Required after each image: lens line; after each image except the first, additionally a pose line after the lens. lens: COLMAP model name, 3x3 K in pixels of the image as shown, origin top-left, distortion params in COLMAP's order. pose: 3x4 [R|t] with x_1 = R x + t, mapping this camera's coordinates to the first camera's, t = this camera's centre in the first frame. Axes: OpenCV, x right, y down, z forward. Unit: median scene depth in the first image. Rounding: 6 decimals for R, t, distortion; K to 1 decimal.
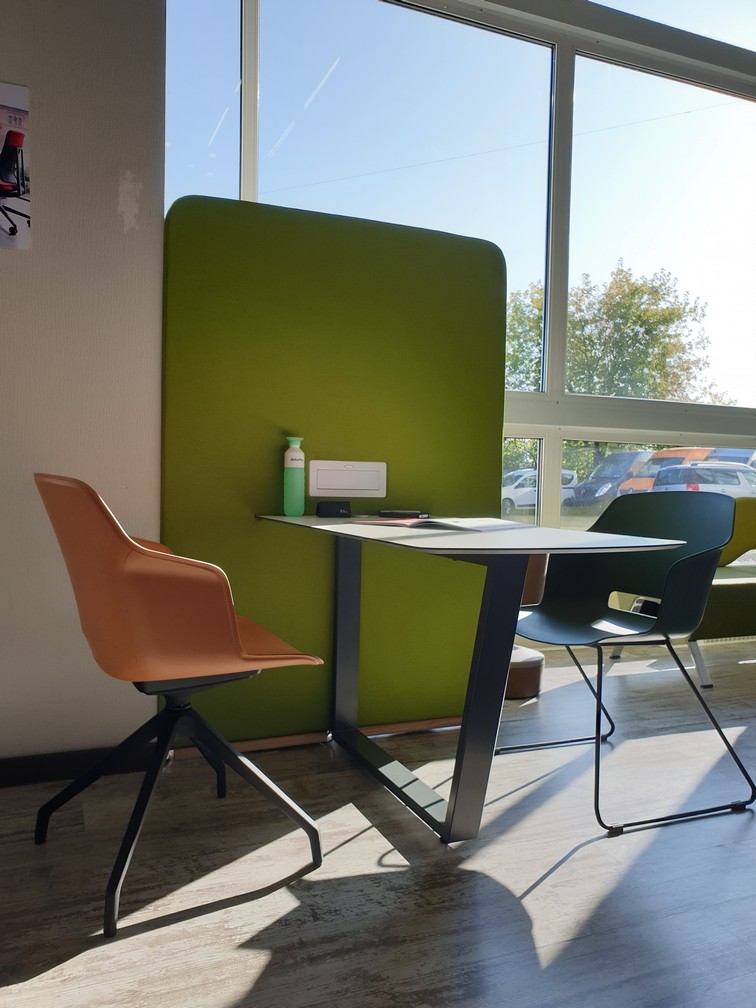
lens RADIAL K [[789.9, 0, 378.0], [0, 789.9, 504.0], [0, 0, 1]] dist [0.053977, -0.004830]
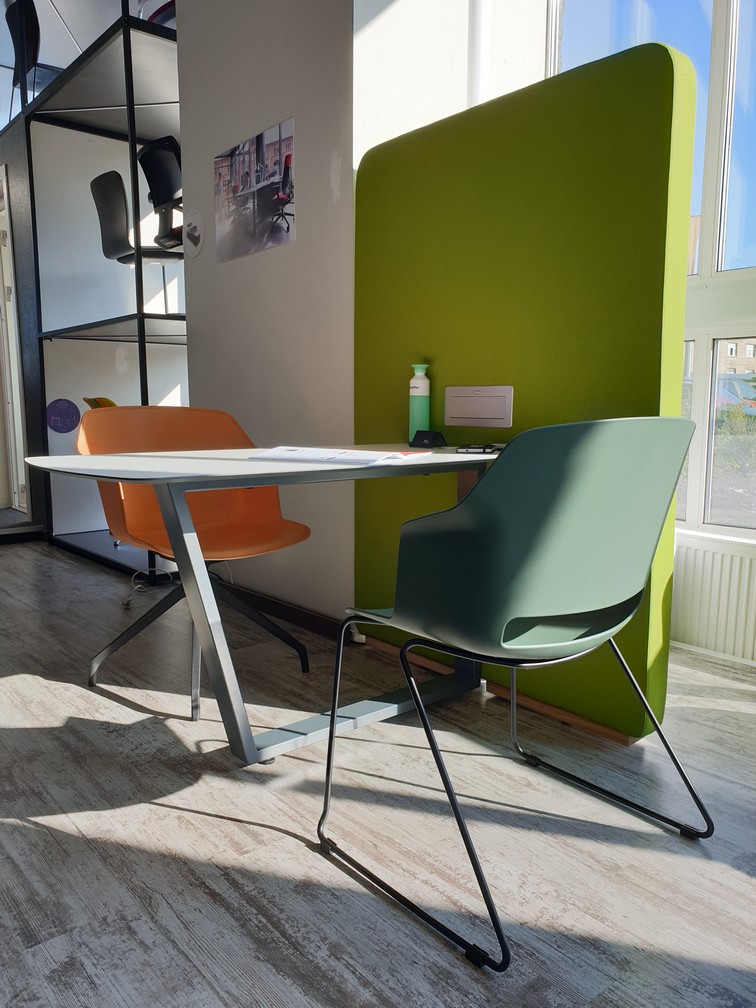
lens RADIAL K [[786.4, 0, 378.0], [0, 786.4, 504.0], [0, 0, 1]] dist [0.007102, 0.004017]
pose [[0.299744, 0.103368, -0.948403, 1.021095], [-0.026520, 0.994631, 0.100025, -0.011039], [0.953651, -0.004830, 0.300877, 0.818305]]
